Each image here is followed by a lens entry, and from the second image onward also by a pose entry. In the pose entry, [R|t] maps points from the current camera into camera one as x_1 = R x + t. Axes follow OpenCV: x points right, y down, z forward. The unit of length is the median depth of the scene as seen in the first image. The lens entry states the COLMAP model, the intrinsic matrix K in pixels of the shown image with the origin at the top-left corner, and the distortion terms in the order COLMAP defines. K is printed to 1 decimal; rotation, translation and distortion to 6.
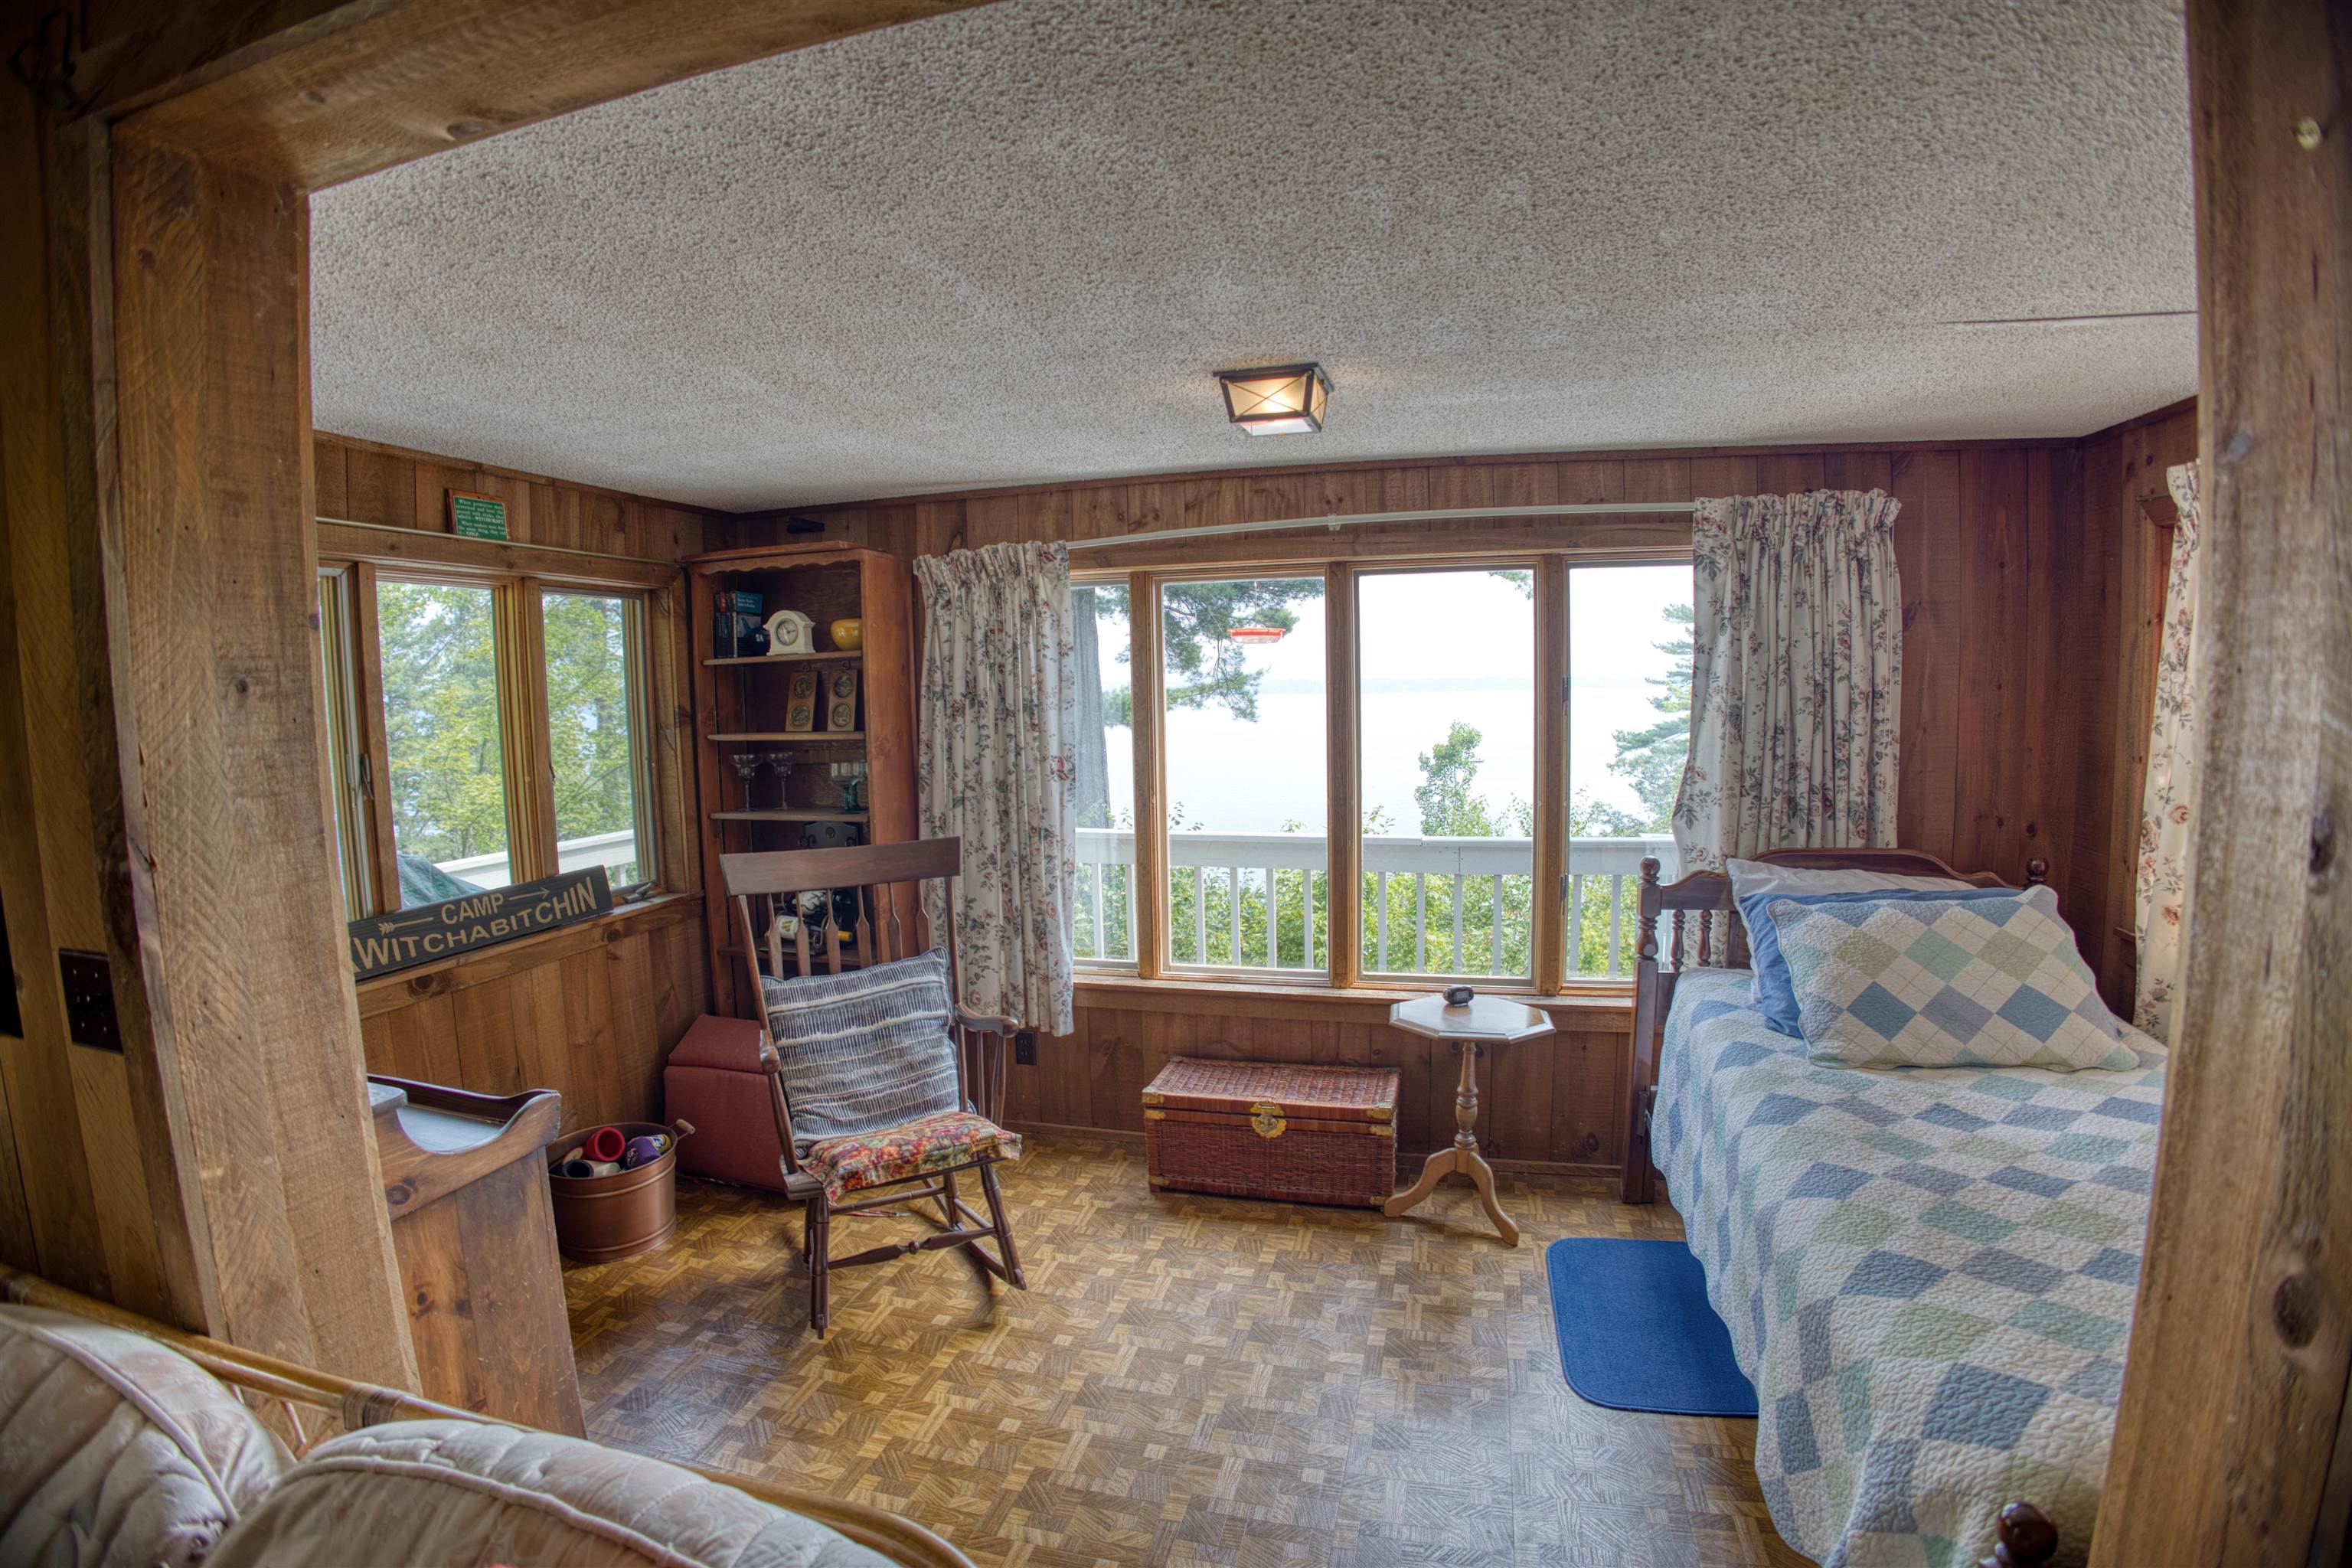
lens RADIAL K [[1093.1, 0, 1176.0], [0, 1093.1, 784.0], [0, 0, 1]] dist [-0.142411, 0.031191]
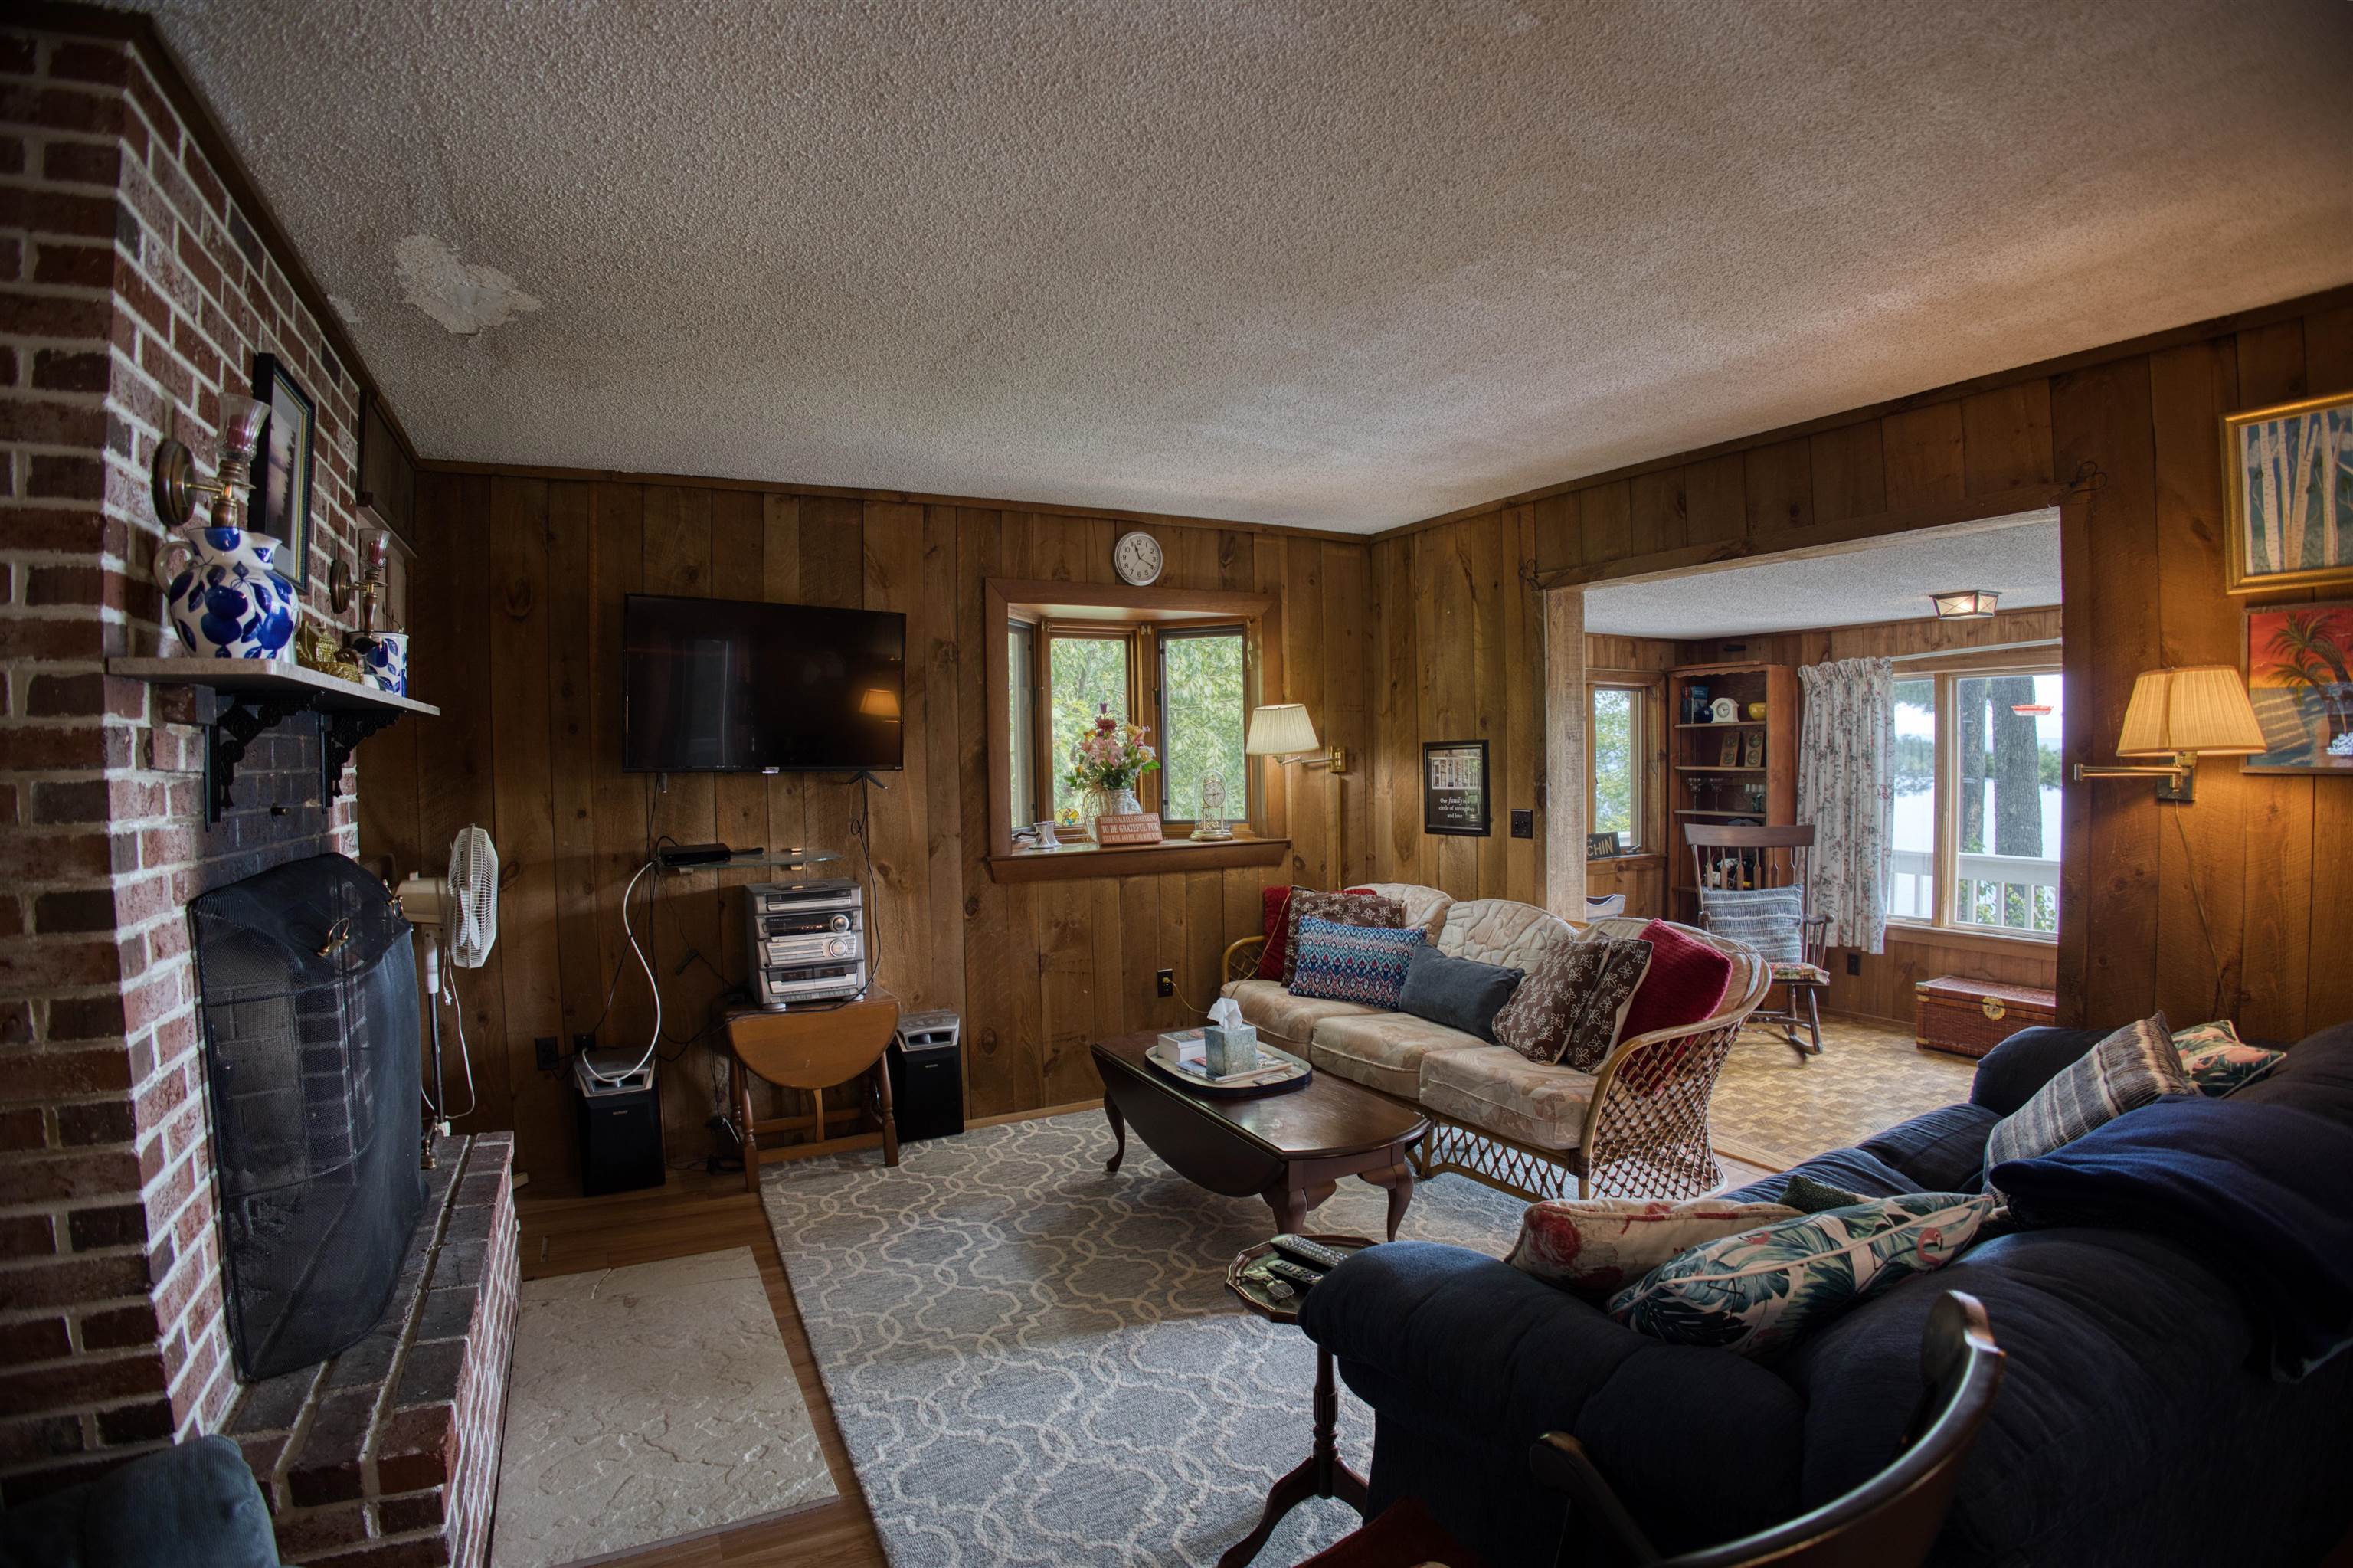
lens RADIAL K [[1093.6, 0, 1176.5], [0, 1093.6, 784.0], [0, 0, 1]] dist [-0.142411, 0.031191]
pose [[0.690008, 0.033287, -0.723036, 0.285276], [-0.067533, 0.997545, -0.018523, 0.076253], [0.720645, 0.061610, 0.690562, -0.872791]]
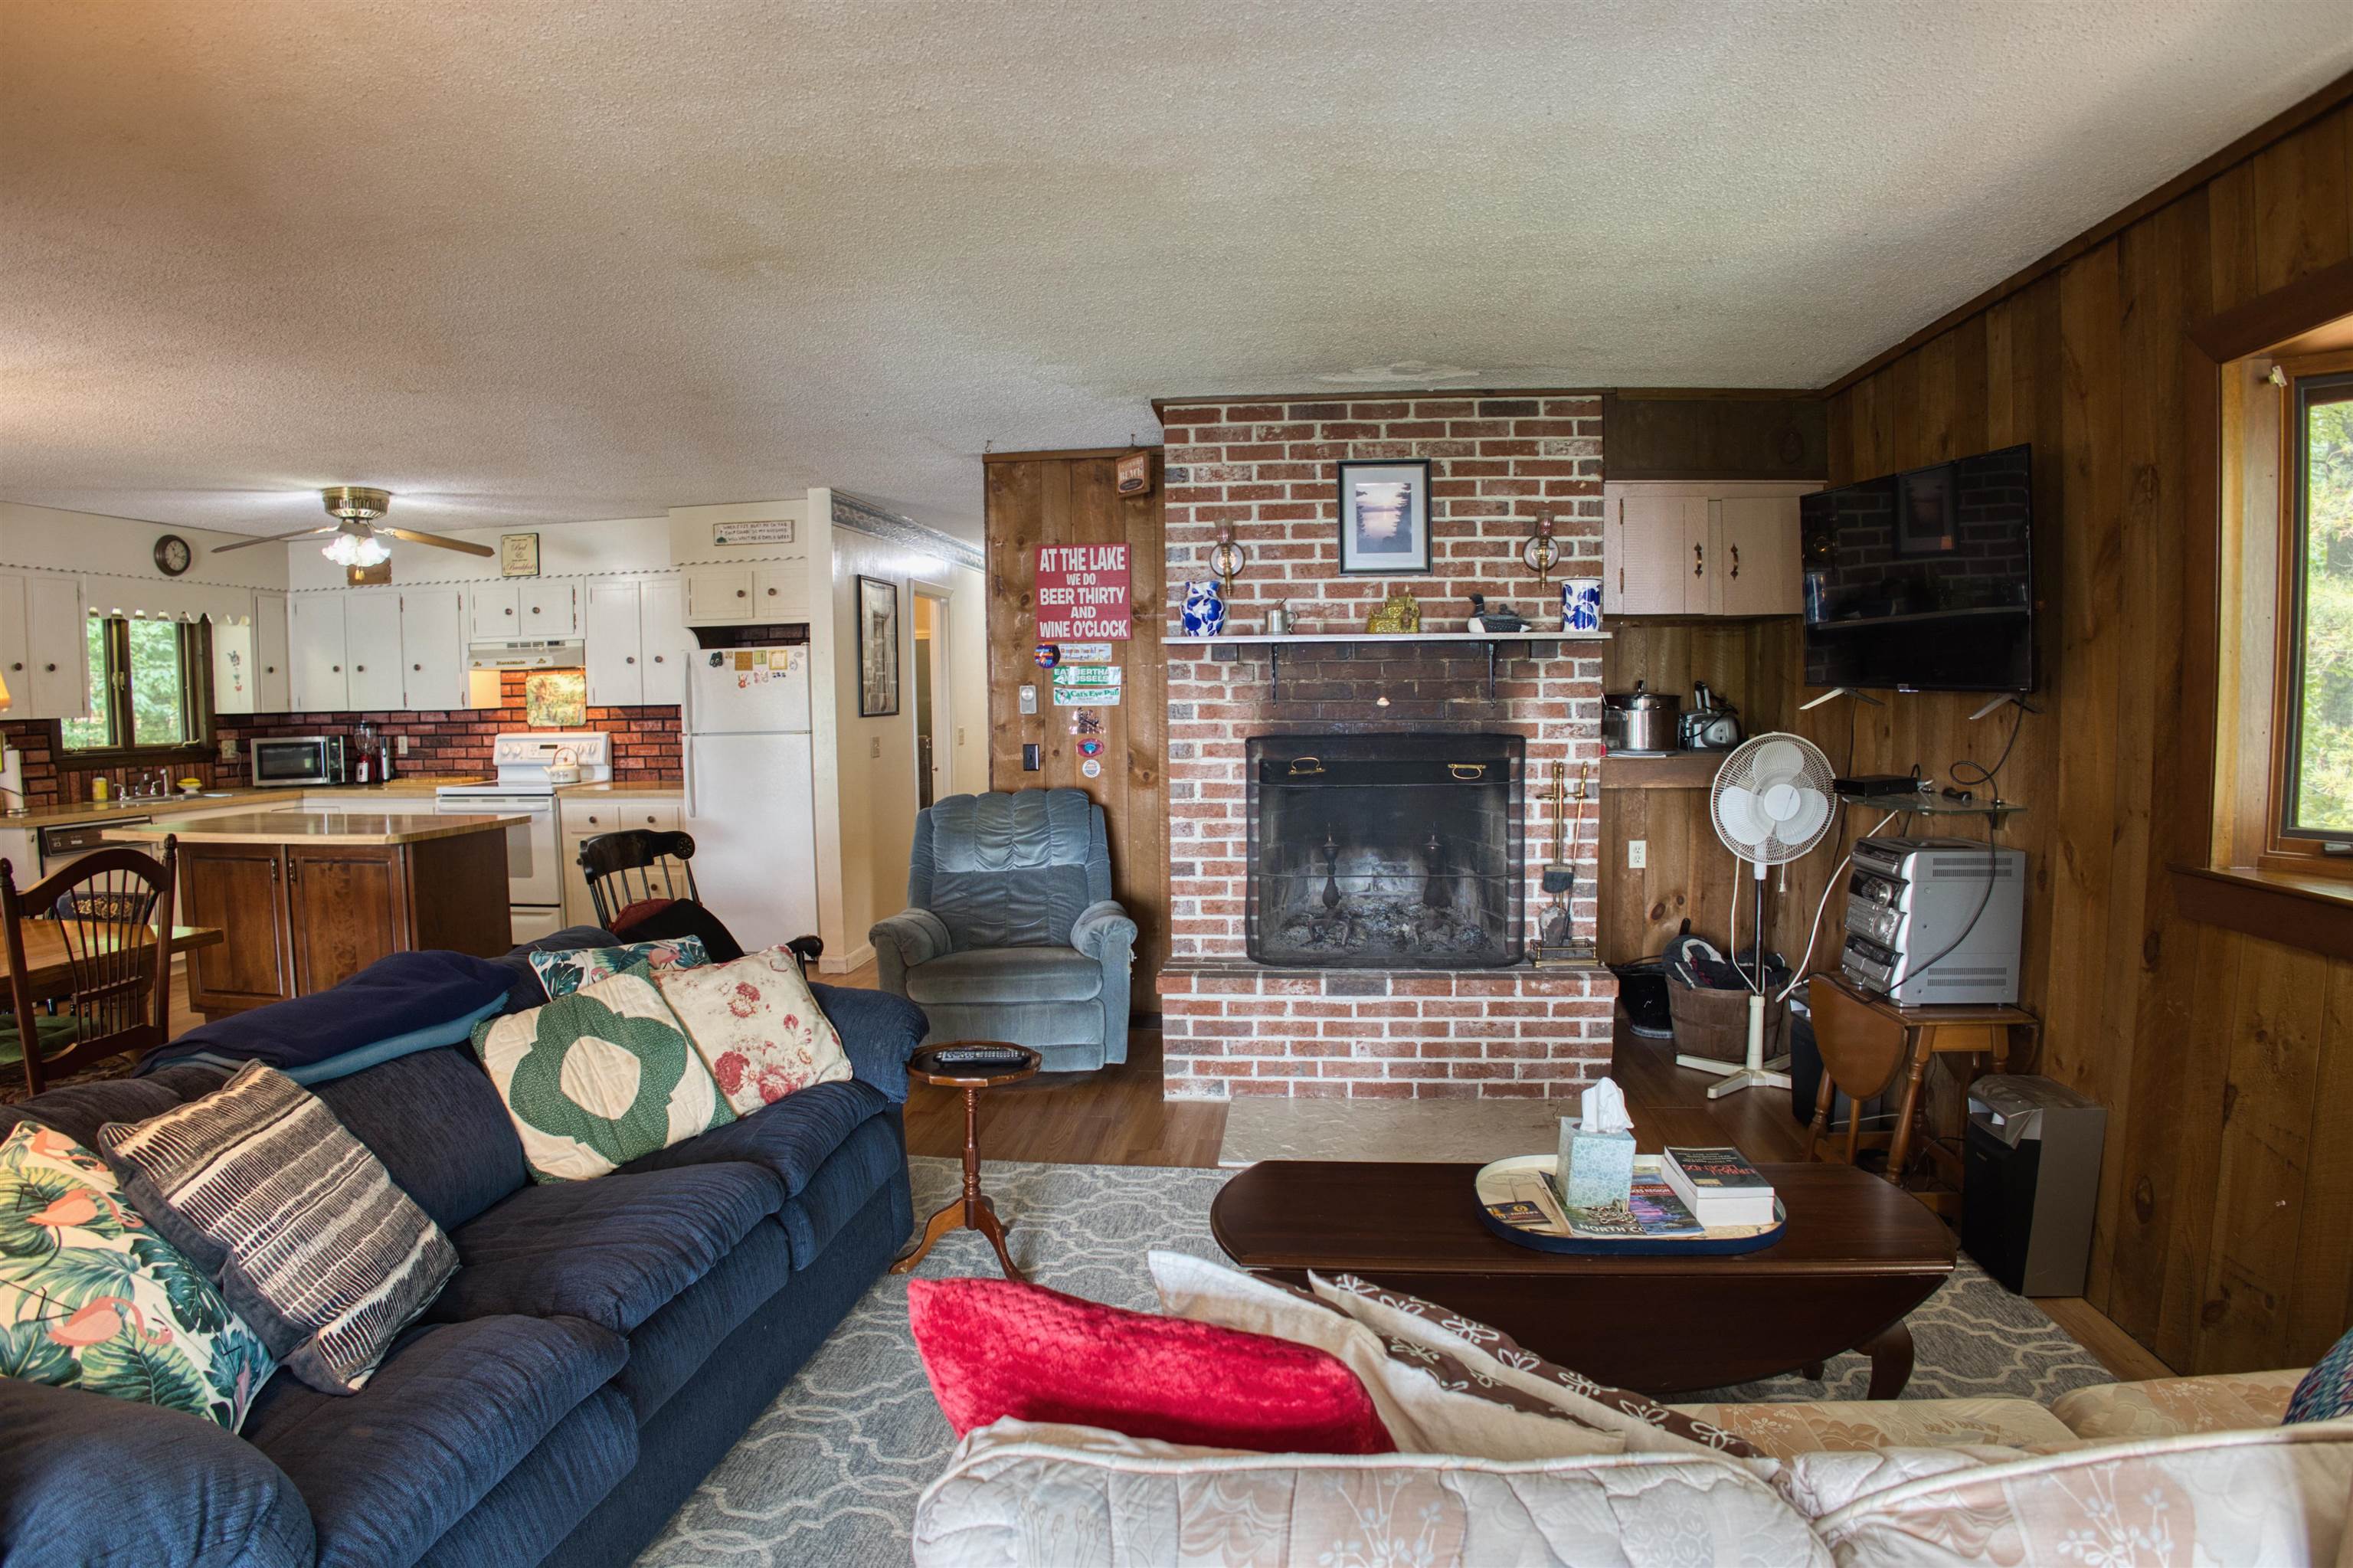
lens RADIAL K [[1093.6, 0, 1176.5], [0, 1093.6, 784.0], [0, 0, 1]] dist [-0.142411, 0.031191]
pose [[-0.979756, 0.046089, -0.194815, -0.059039], [0.010712, 0.983813, 0.178878, -0.007982], [0.199906, 0.173170, -0.964391, 0.278060]]
